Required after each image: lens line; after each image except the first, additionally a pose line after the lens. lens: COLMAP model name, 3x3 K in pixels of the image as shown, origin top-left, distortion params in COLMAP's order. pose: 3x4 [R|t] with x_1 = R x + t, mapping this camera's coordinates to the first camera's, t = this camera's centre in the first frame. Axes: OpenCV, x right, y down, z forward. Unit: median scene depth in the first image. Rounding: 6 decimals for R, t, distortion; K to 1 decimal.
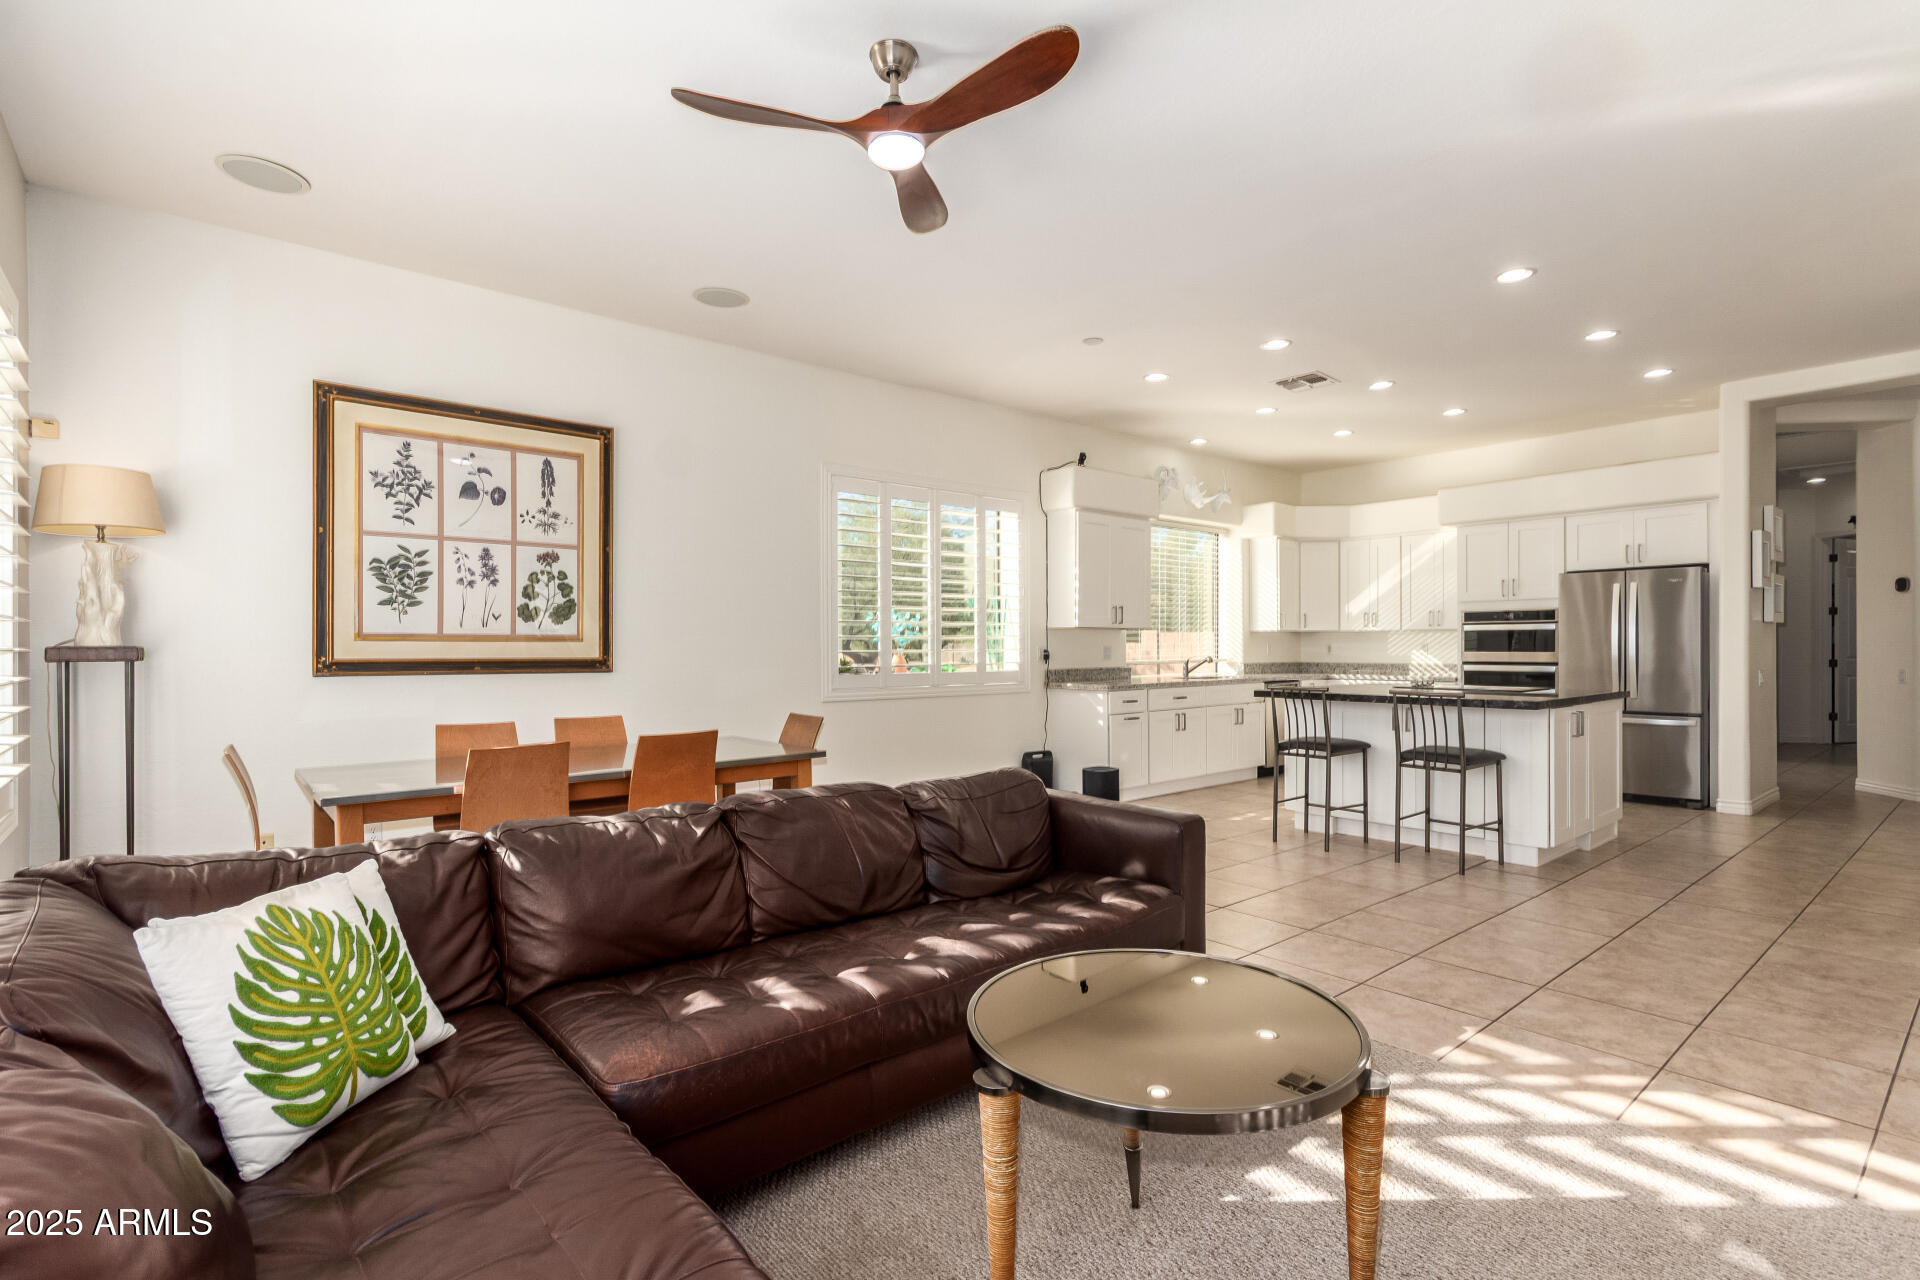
lens RADIAL K [[913.5, 0, 931.9], [0, 913.5, 644.3], [0, 0, 1]] dist [0.000750, 0.001988]
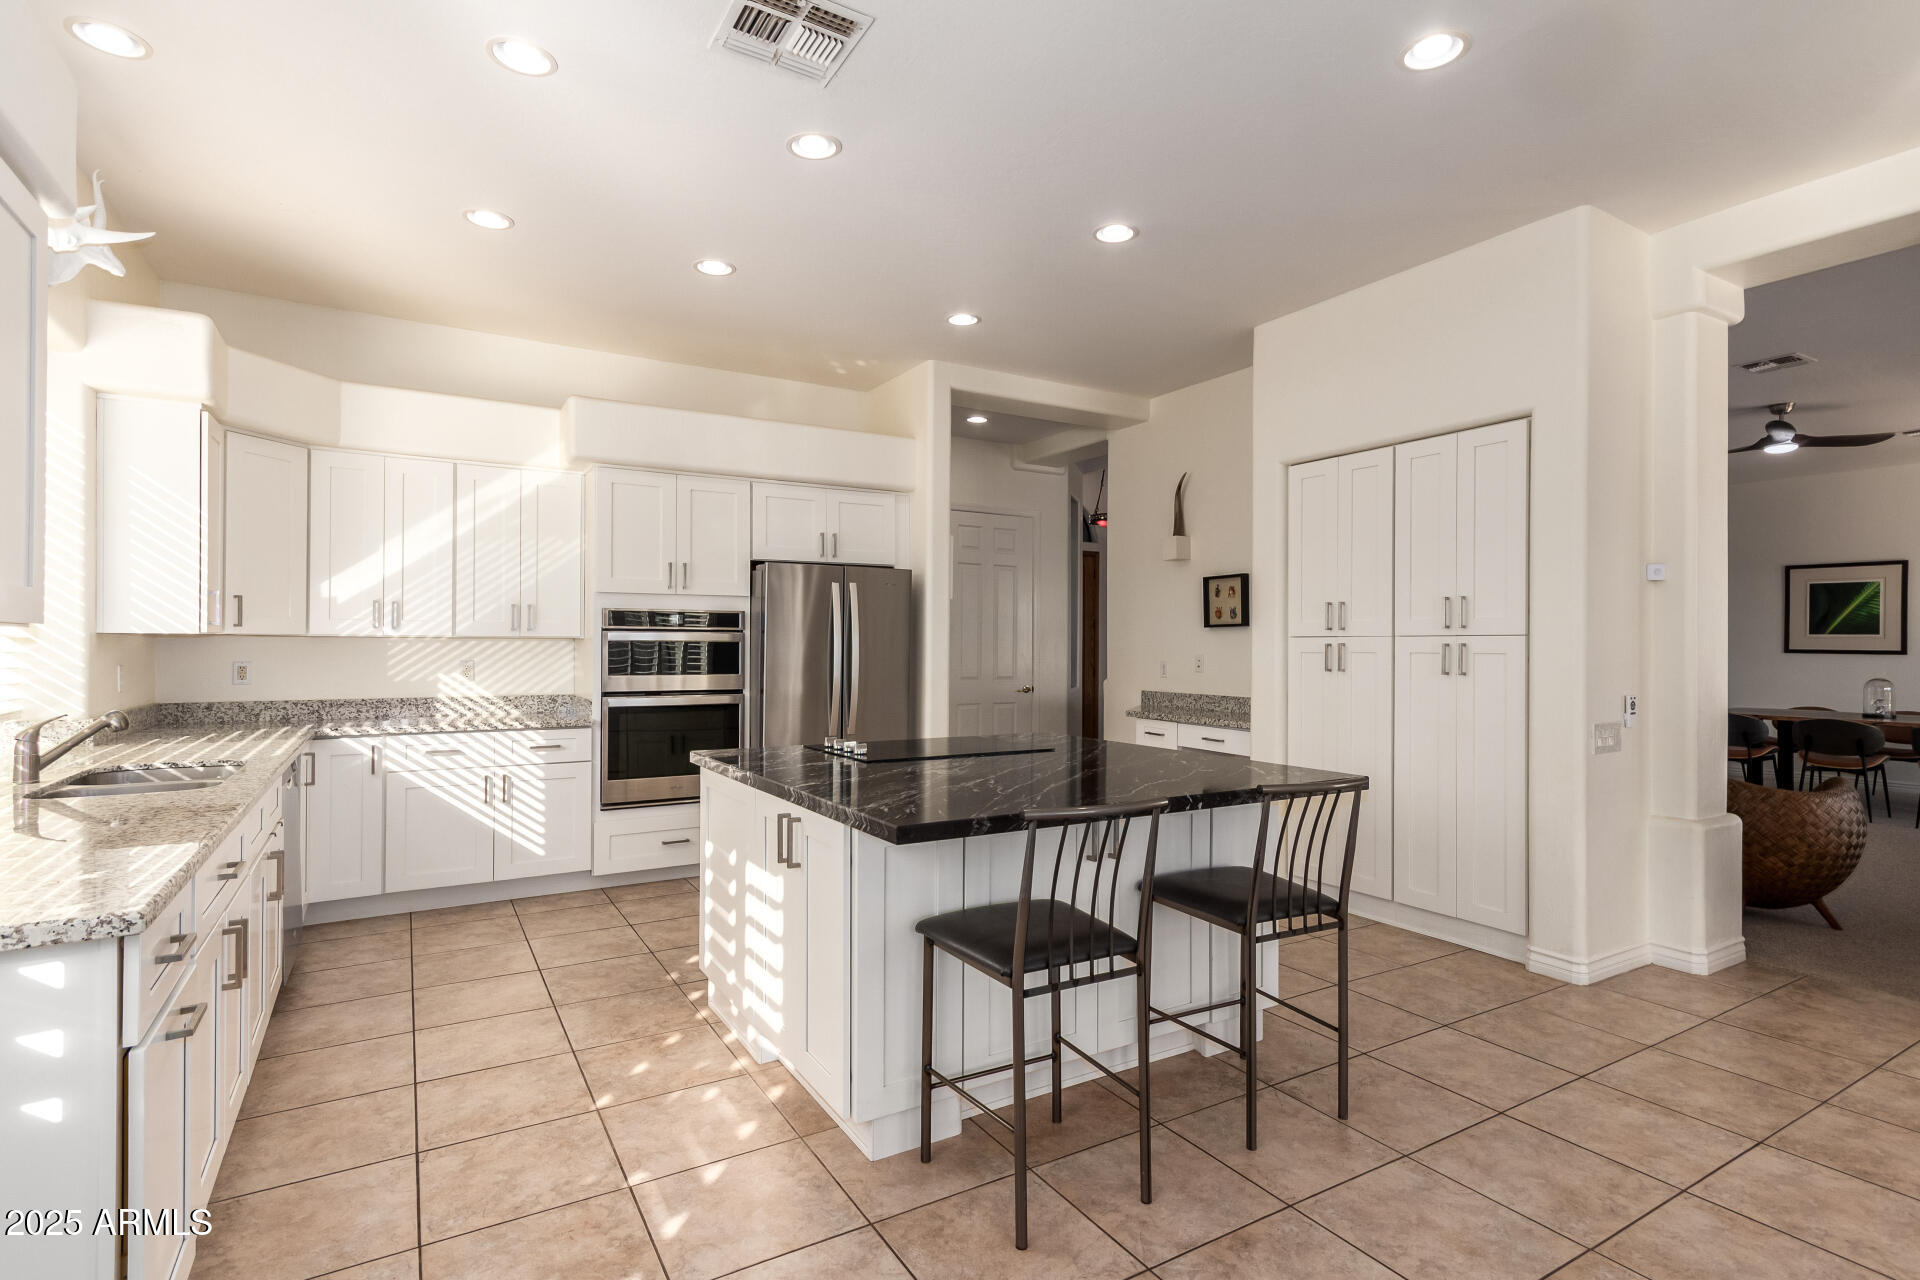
lens RADIAL K [[913.5, 0, 972.3], [0, 913.5, 647.0], [0, 0, 1]] dist [0.000750, 0.001988]
pose [[0.123782, 0.000851, 0.992309, 0.015441], [-0.006804, 0.999977, -0.000009, -0.012143], [-0.992286, -0.006750, 0.123785, 0.676119]]
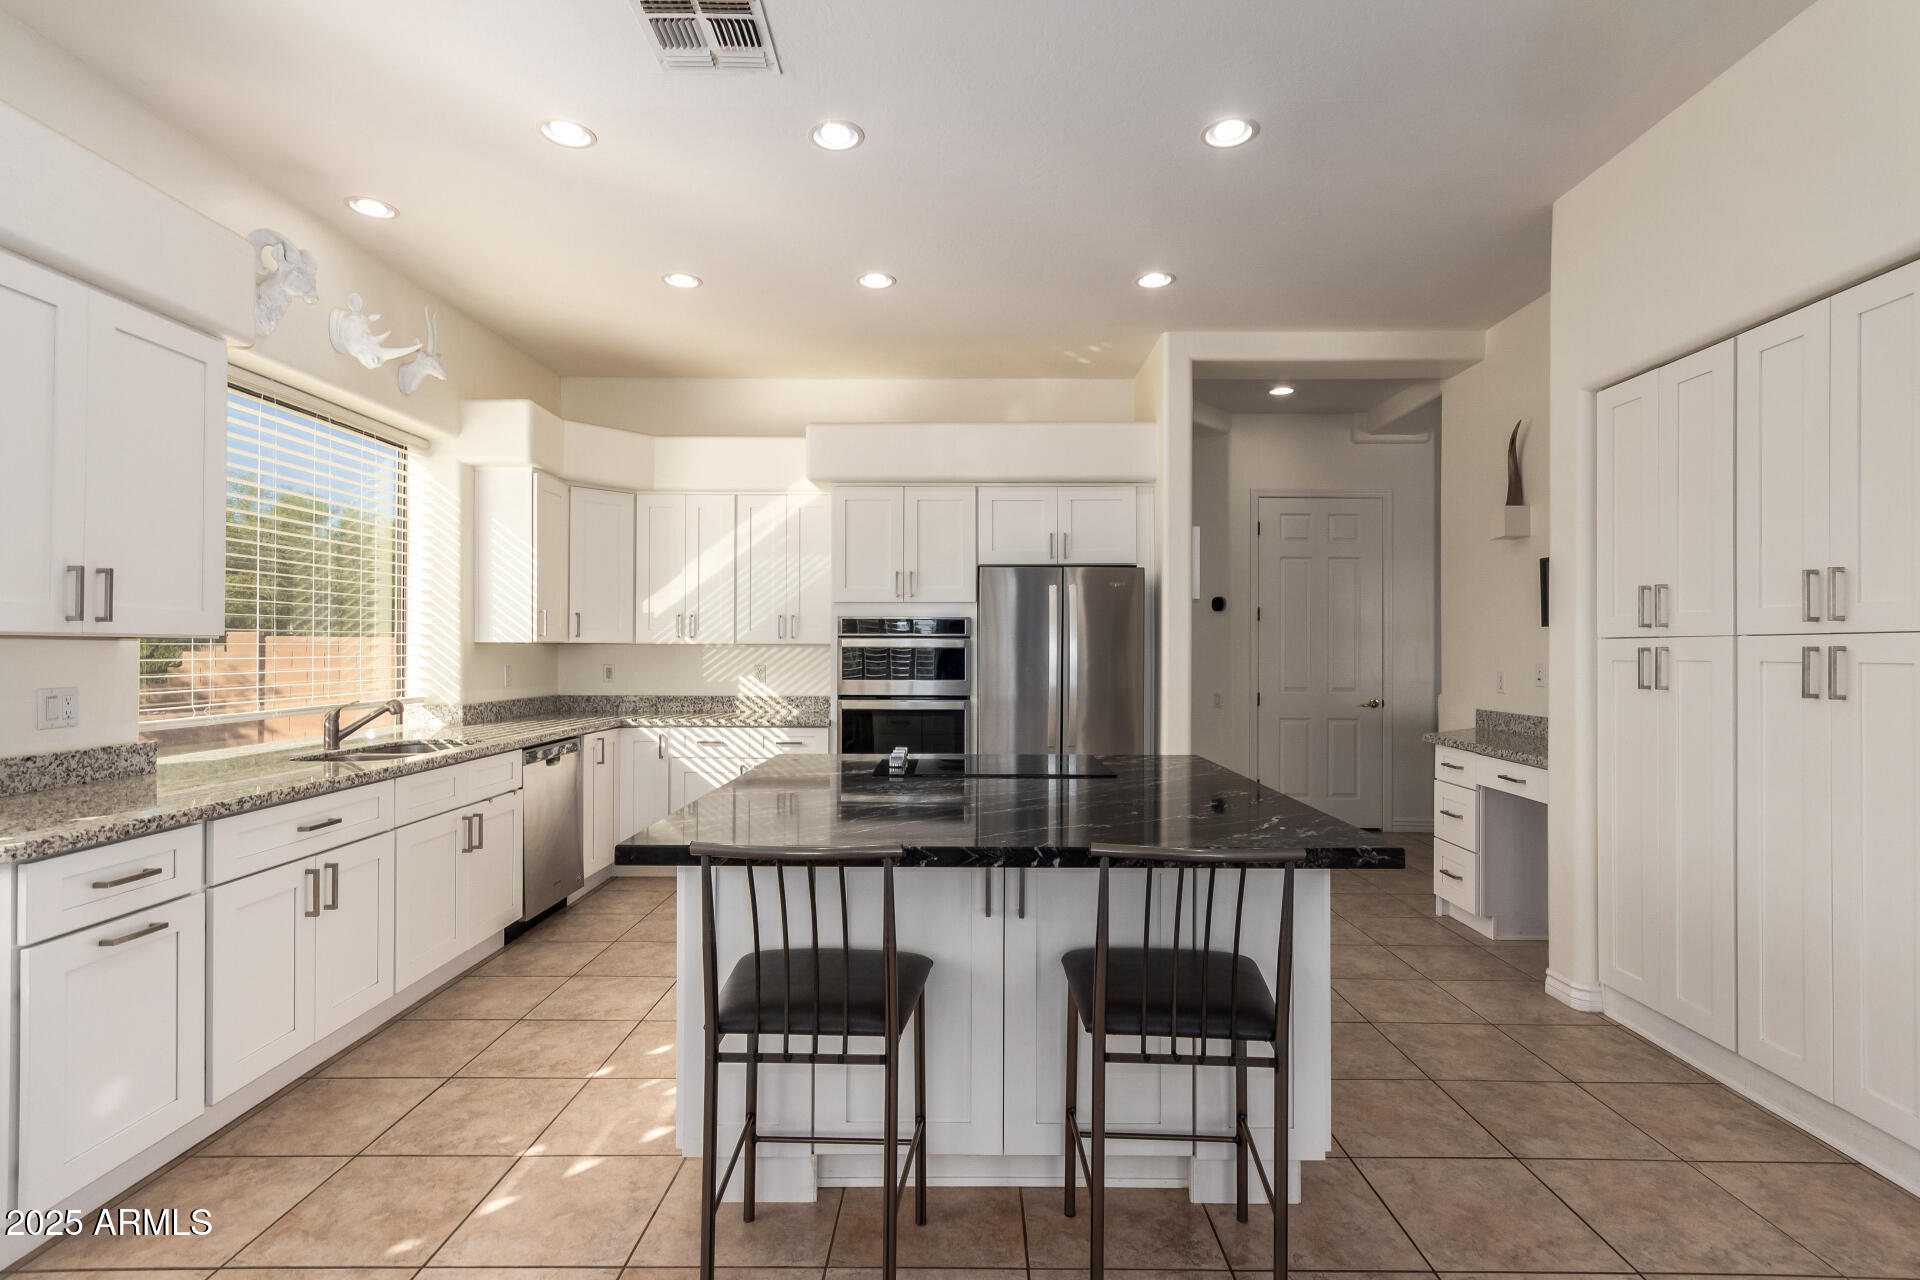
lens RADIAL K [[913.5, 0, 985.8], [0, 913.5, 643.9], [0, 0, 1]] dist [0.000750, 0.001988]
pose [[0.614496, 0.008640, 0.788873, 0.132354], [-0.005321, 0.999963, -0.006807, -0.013041], [-0.788902, -0.000015, 0.614519, 0.513593]]
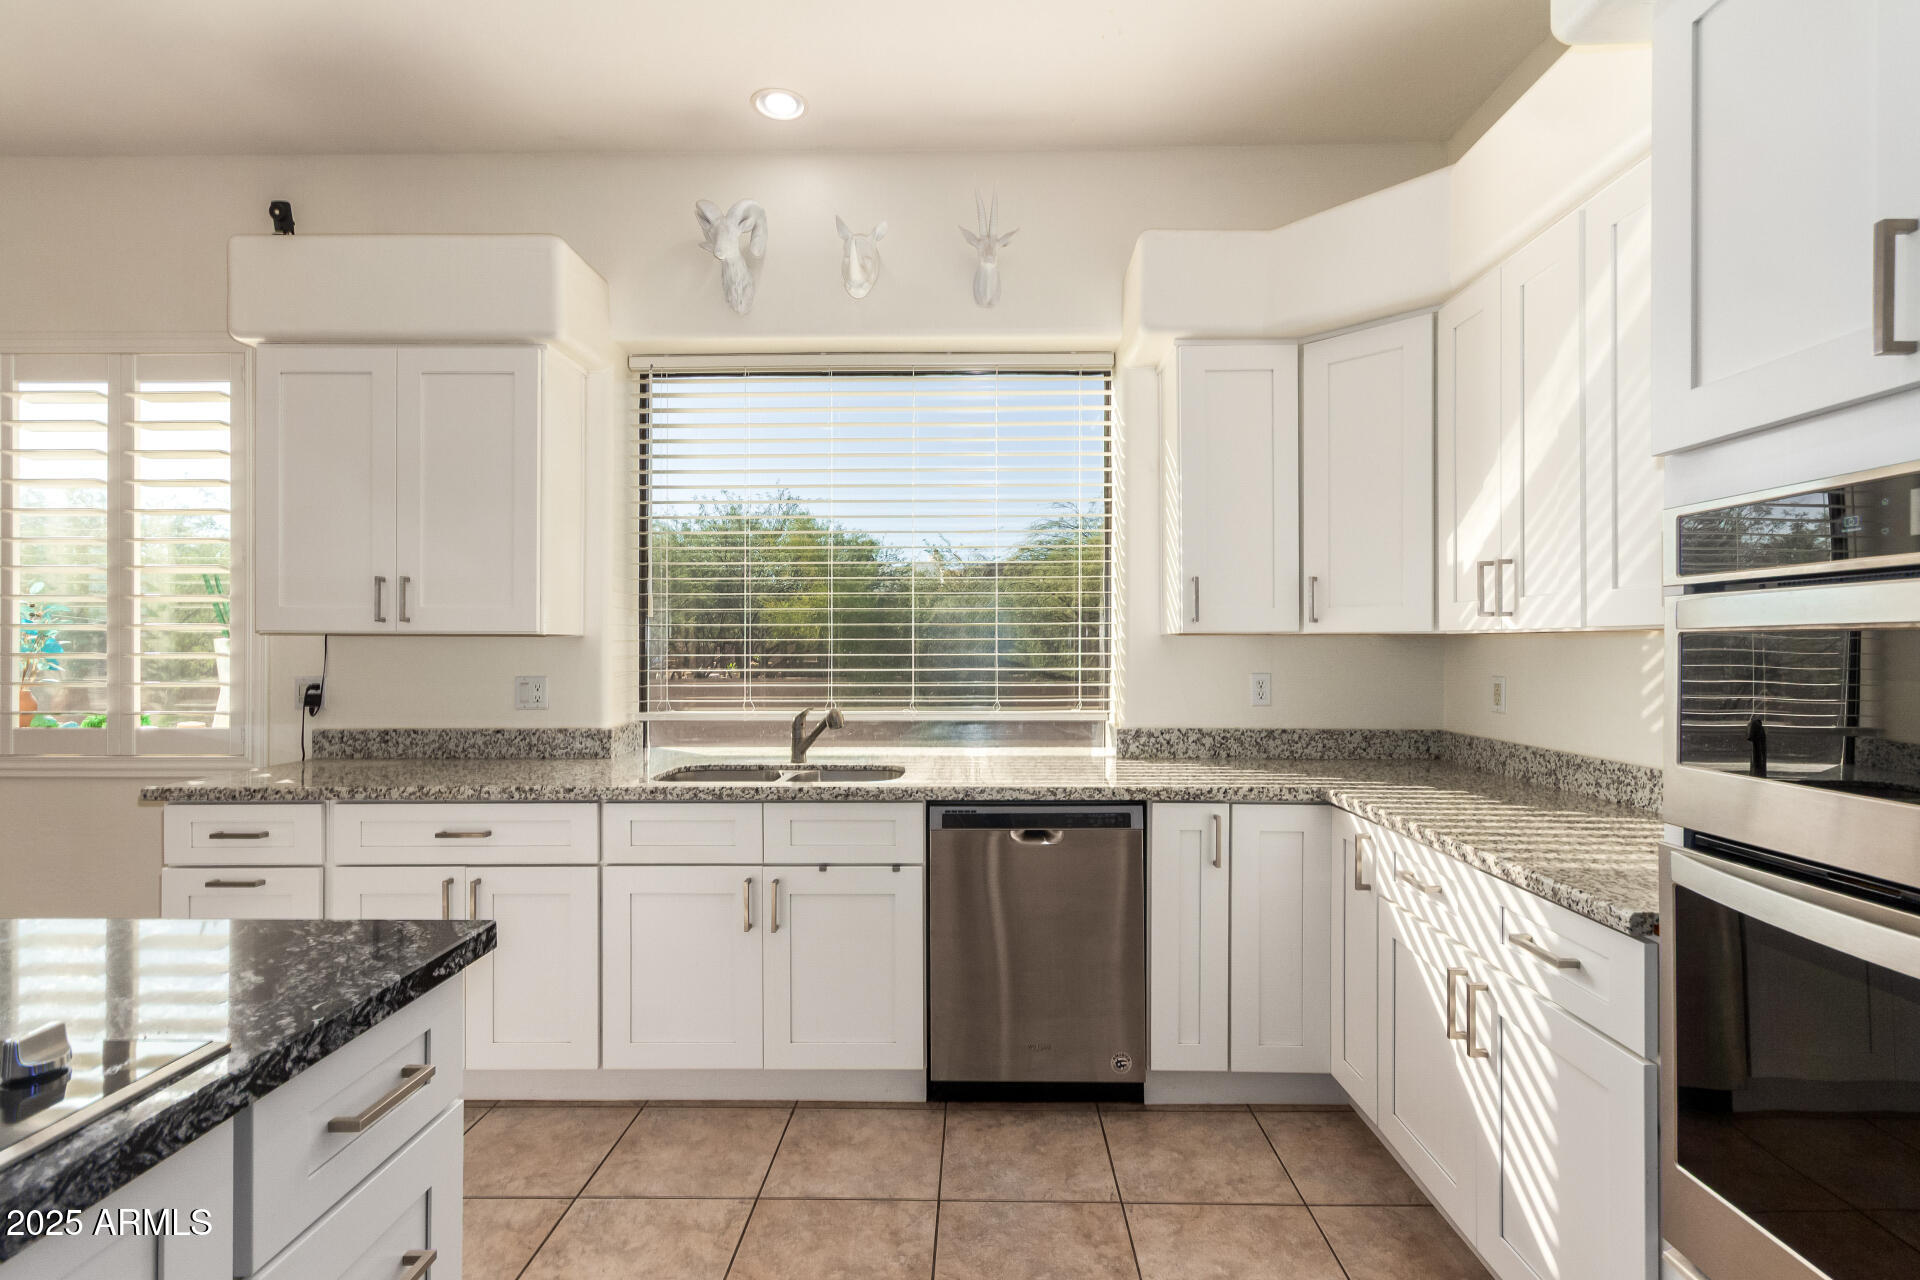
lens RADIAL K [[913.5, 0, 942.9], [0, 913.5, 641.6], [0, 0, 1]] dist [0.000750, 0.001988]
pose [[0.770646, 0.000405, -0.637264, 0.576874], [-0.002072, 0.999996, -0.001869, -0.012669], [0.637260, 0.002761, 0.770644, 0.781750]]
